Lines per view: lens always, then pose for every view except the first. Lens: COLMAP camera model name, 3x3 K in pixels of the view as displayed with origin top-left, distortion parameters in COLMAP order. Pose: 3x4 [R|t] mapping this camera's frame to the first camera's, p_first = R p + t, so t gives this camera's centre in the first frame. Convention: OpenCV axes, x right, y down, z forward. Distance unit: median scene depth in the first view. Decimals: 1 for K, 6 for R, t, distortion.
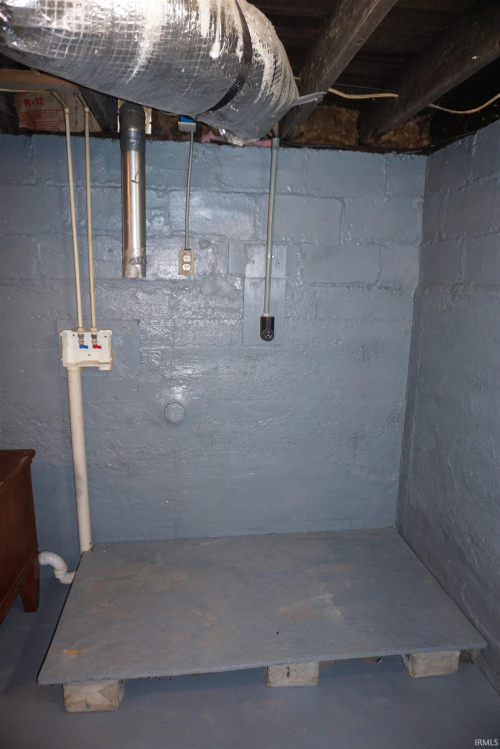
lens RADIAL K [[493.6, 0, 250.0], [0, 493.6, 374.5], [0, 0, 1]] dist [-0.049228, 0.006081]
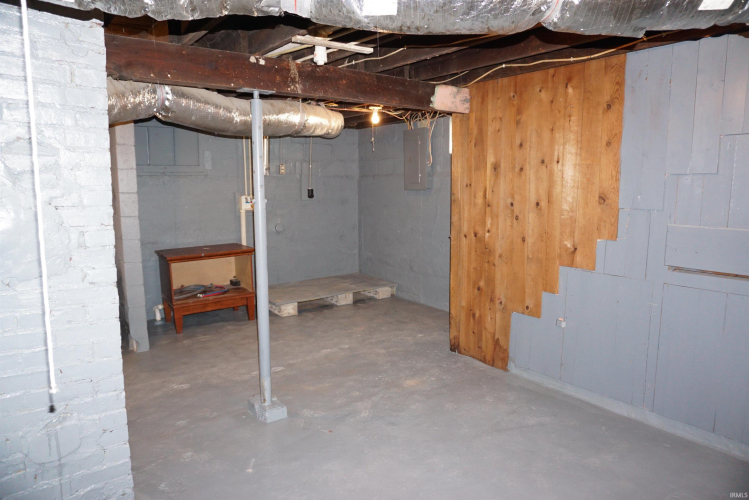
lens RADIAL K [[493.6, 0, 374.5], [0, 493.6, 250.0], [0, 0, 1]] dist [-0.049228, 0.006081]
pose [[0.874719, -0.086238, 0.476897, -0.948914], [0.107160, 0.994100, -0.016786, 0.287759], [-0.472635, 0.065787, 0.878799, -1.458494]]
